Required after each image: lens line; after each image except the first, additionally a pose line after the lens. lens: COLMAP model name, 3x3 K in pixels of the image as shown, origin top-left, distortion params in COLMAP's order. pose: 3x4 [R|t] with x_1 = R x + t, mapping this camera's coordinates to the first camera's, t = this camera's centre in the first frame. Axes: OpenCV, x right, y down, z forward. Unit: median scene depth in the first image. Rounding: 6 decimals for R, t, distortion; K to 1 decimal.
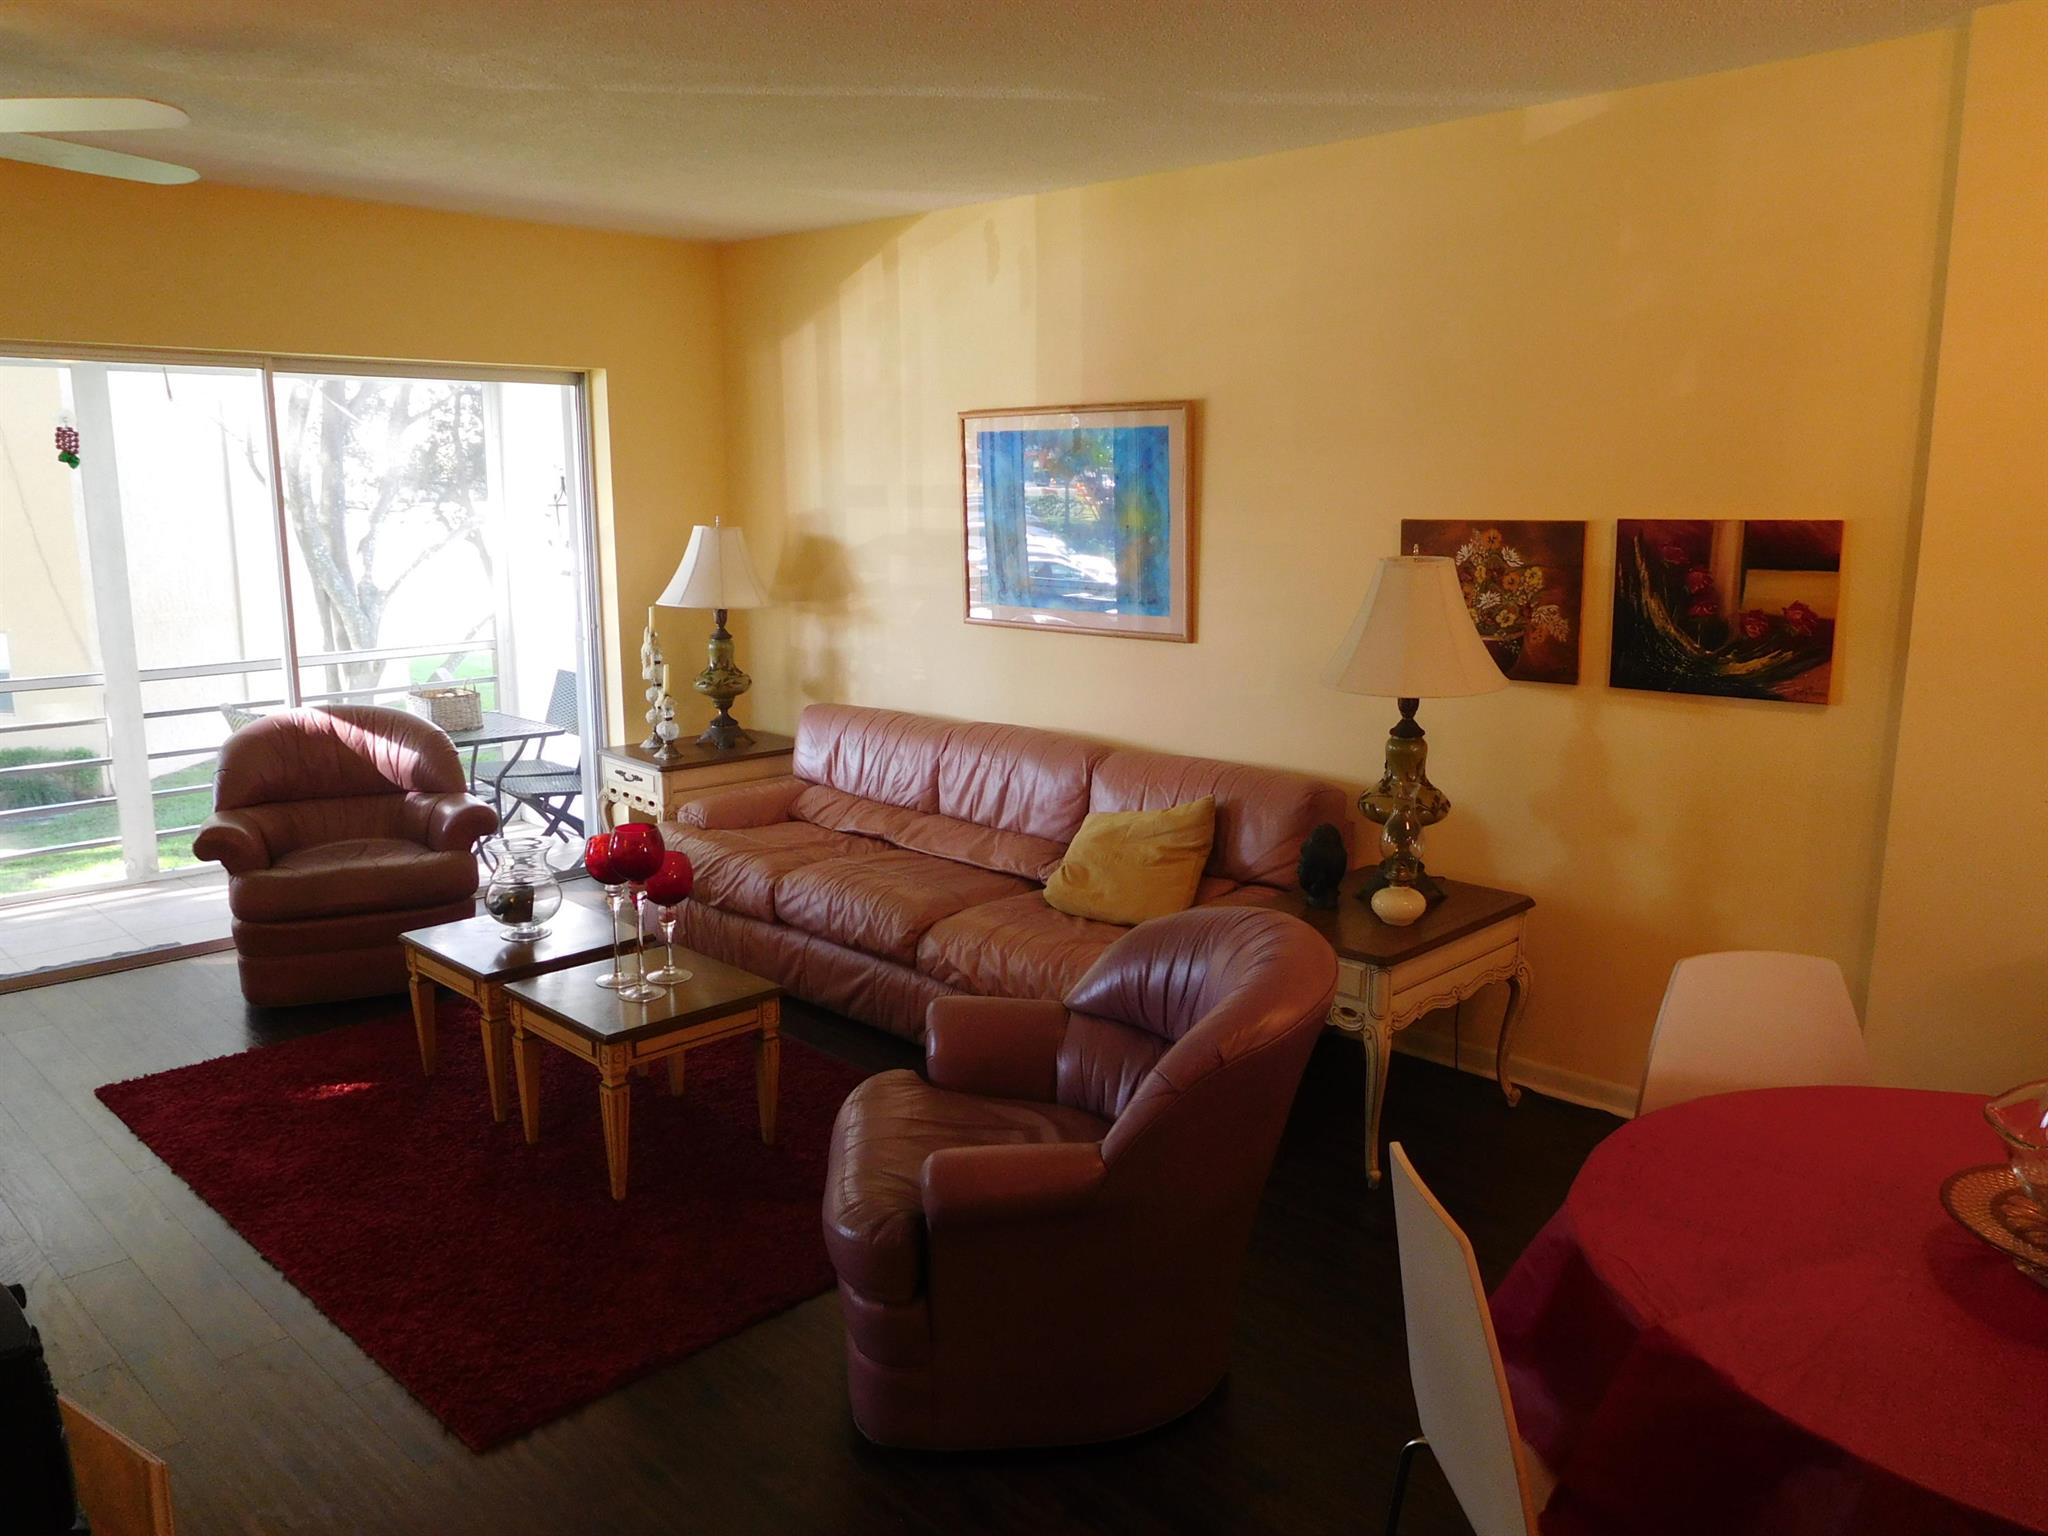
lens RADIAL K [[1543.8, 0, 1020.1], [0, 1543.8, 781.5], [0, 0, 1]] dist [-0.012548, 0.002719]
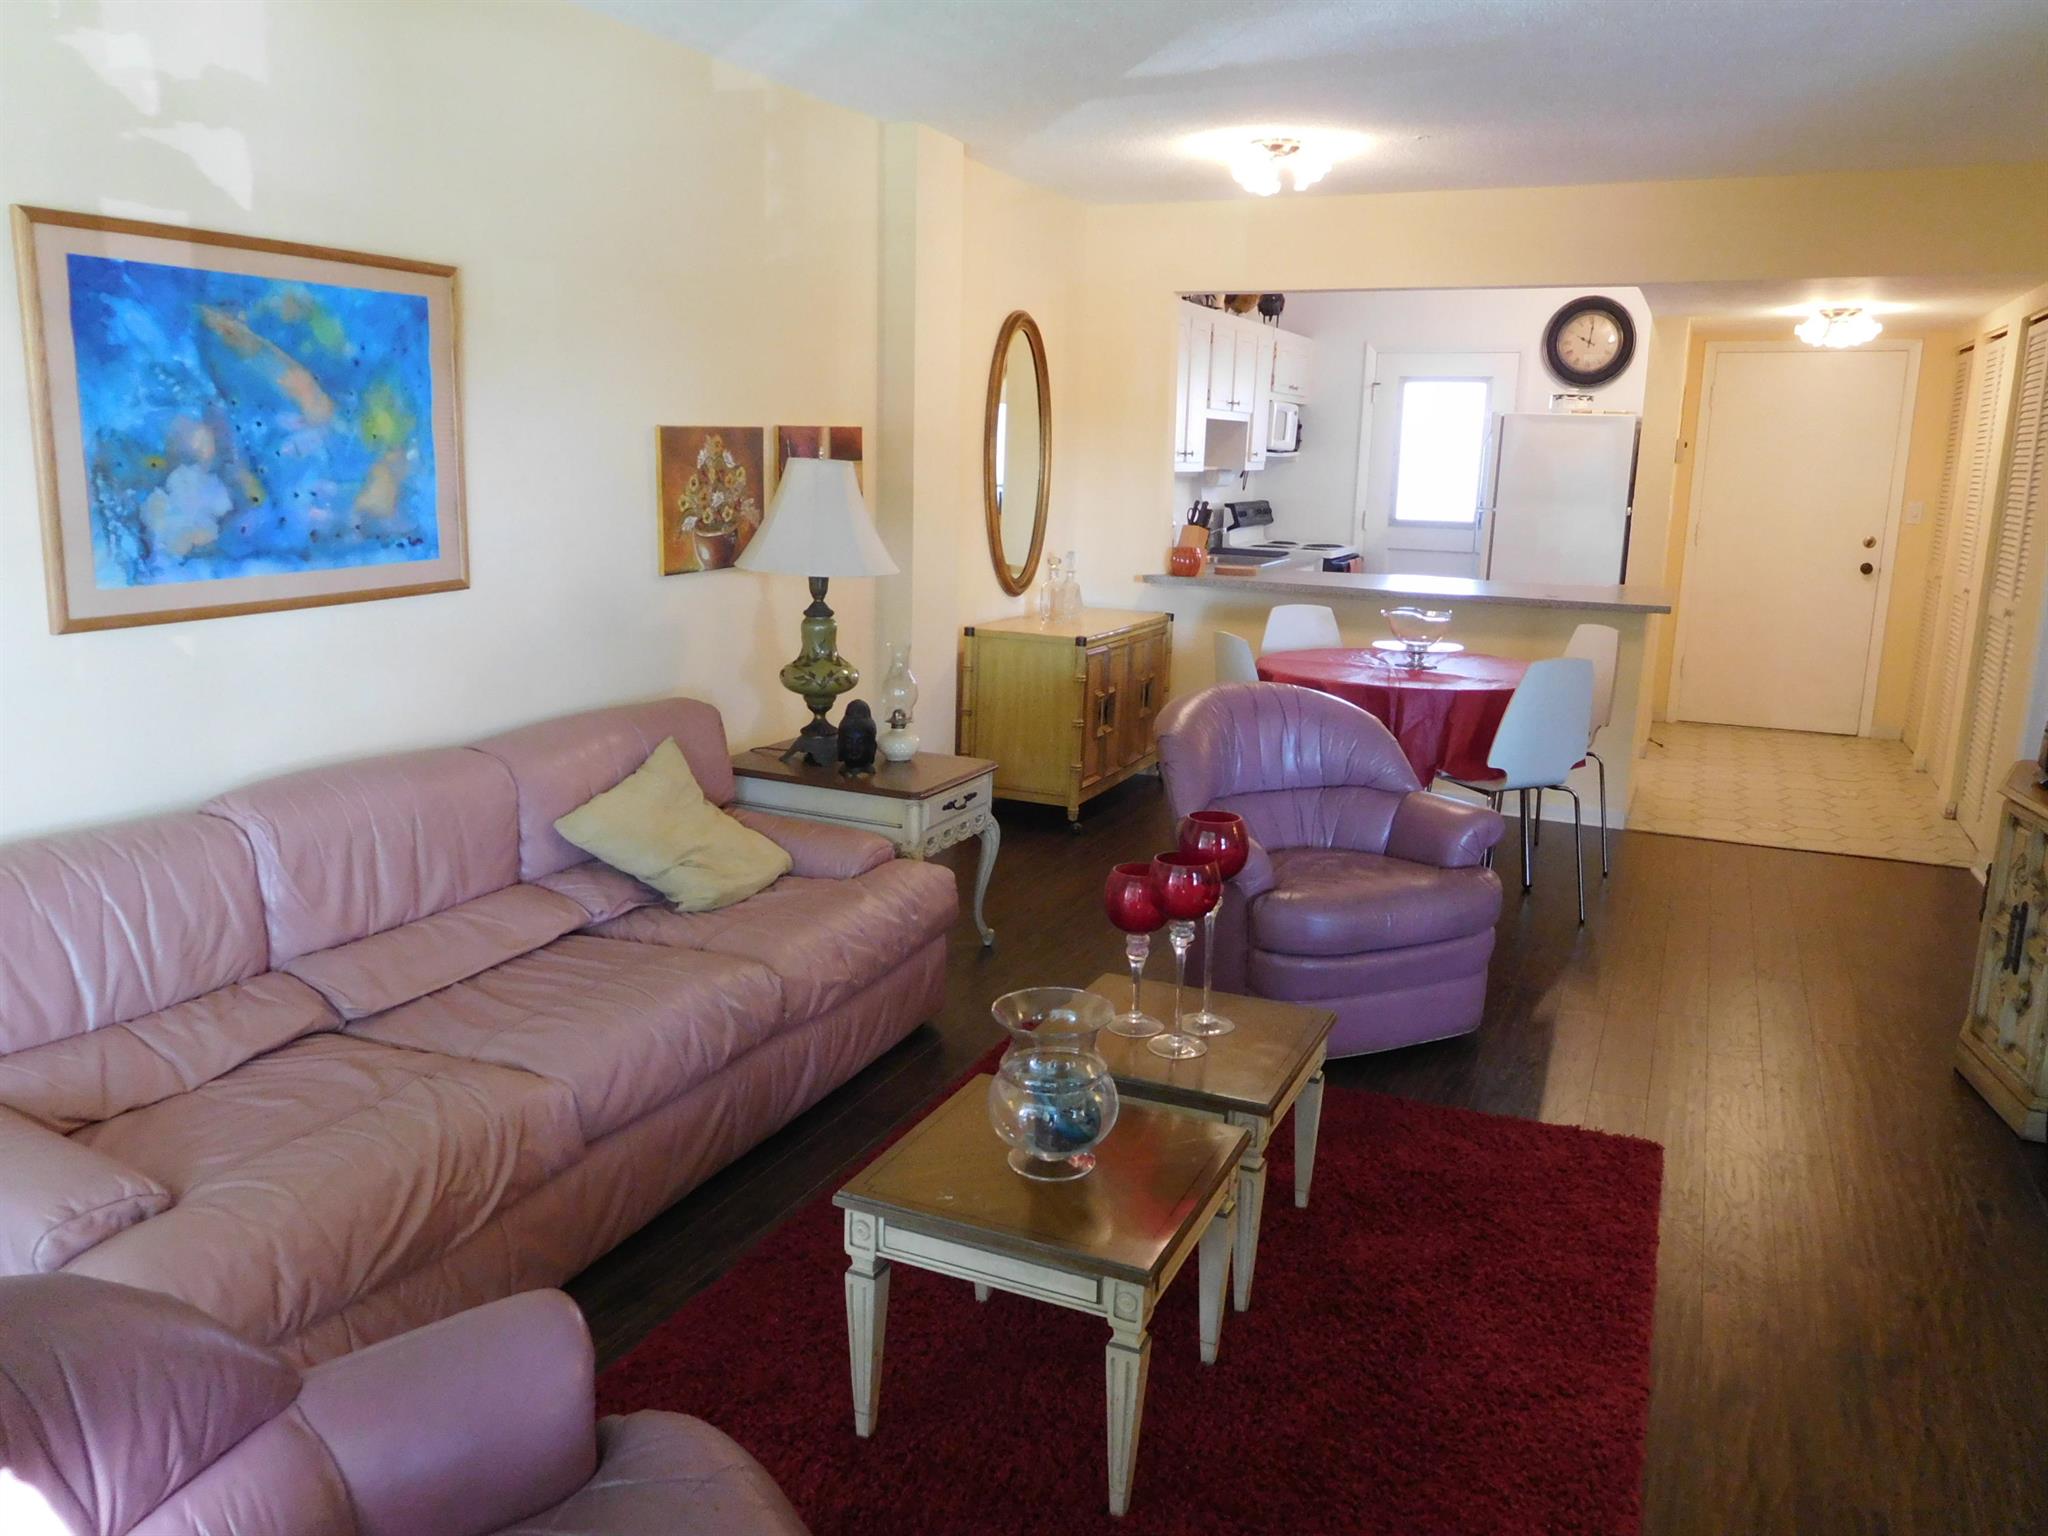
lens RADIAL K [[1543.8, 0, 1020.1], [0, 1543.8, 781.5], [0, 0, 1]] dist [-0.012548, 0.002719]
pose [[-0.347631, -0.207367, 0.914413, -0.699874], [0.159756, 0.947878, 0.275691, -0.165548], [-0.923921, 0.241921, -0.296384, 0.993298]]
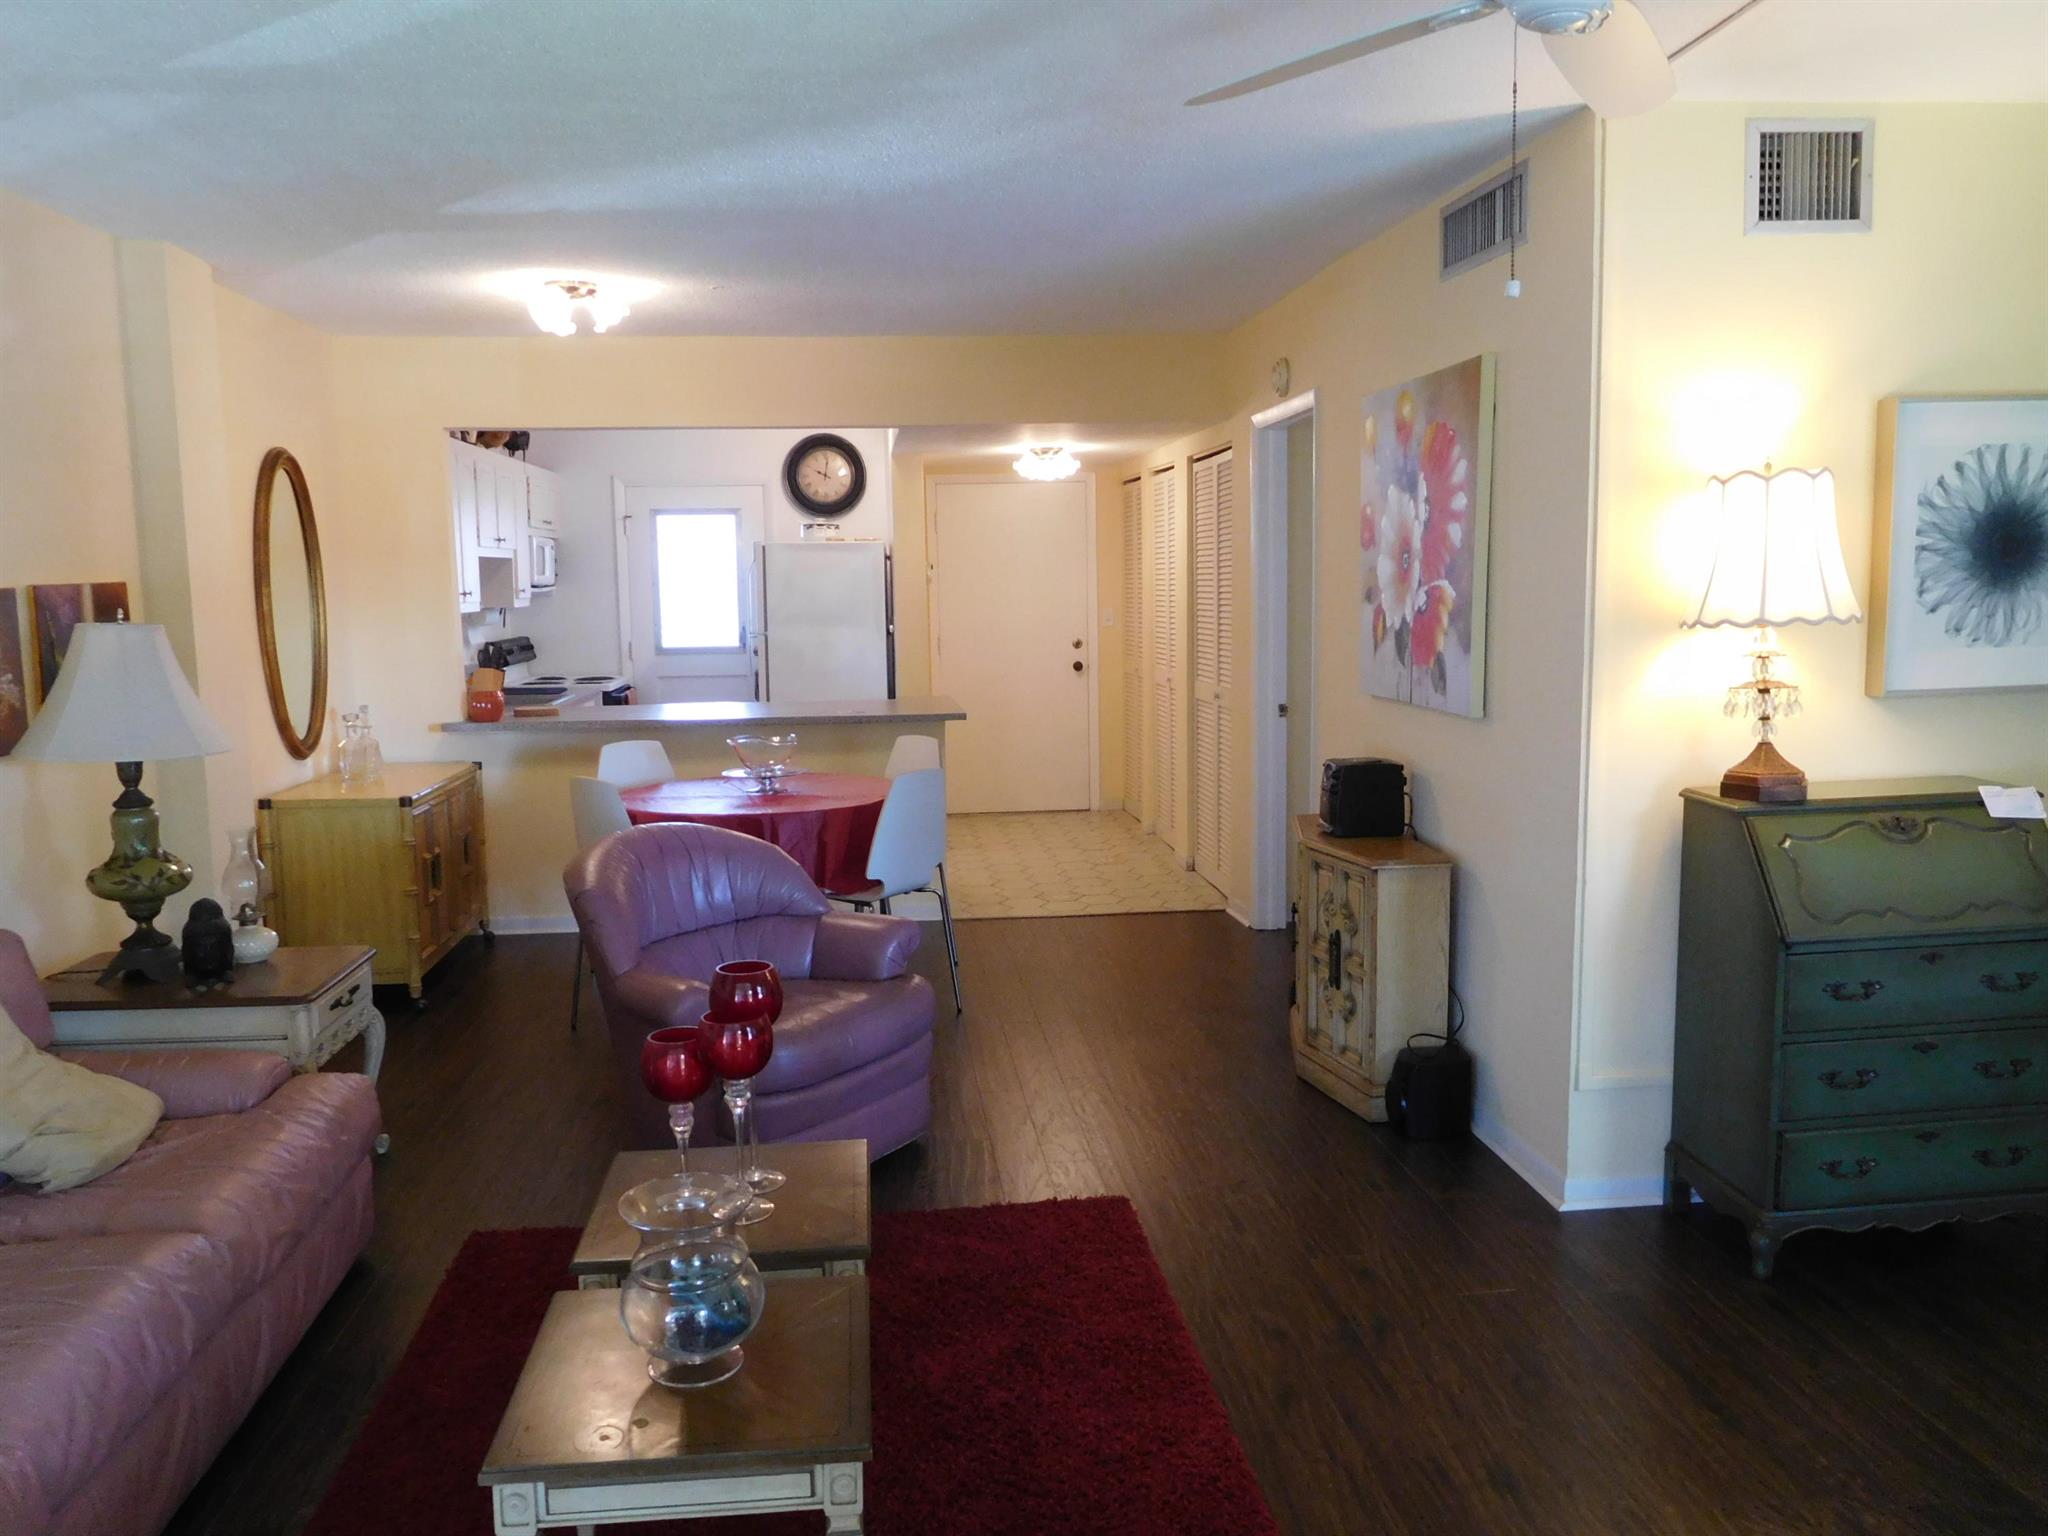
lens RADIAL K [[1538.4, 0, 1028.0], [0, 1538.4, 789.5], [0, 0, 1]] dist [-0.020640, 0.006852]
pose [[-0.776117, -0.077716, 0.625781, -0.622066], [0.134910, 0.948935, 0.285169, -0.191404], [-0.615988, 0.305749, -0.726001, 1.087575]]
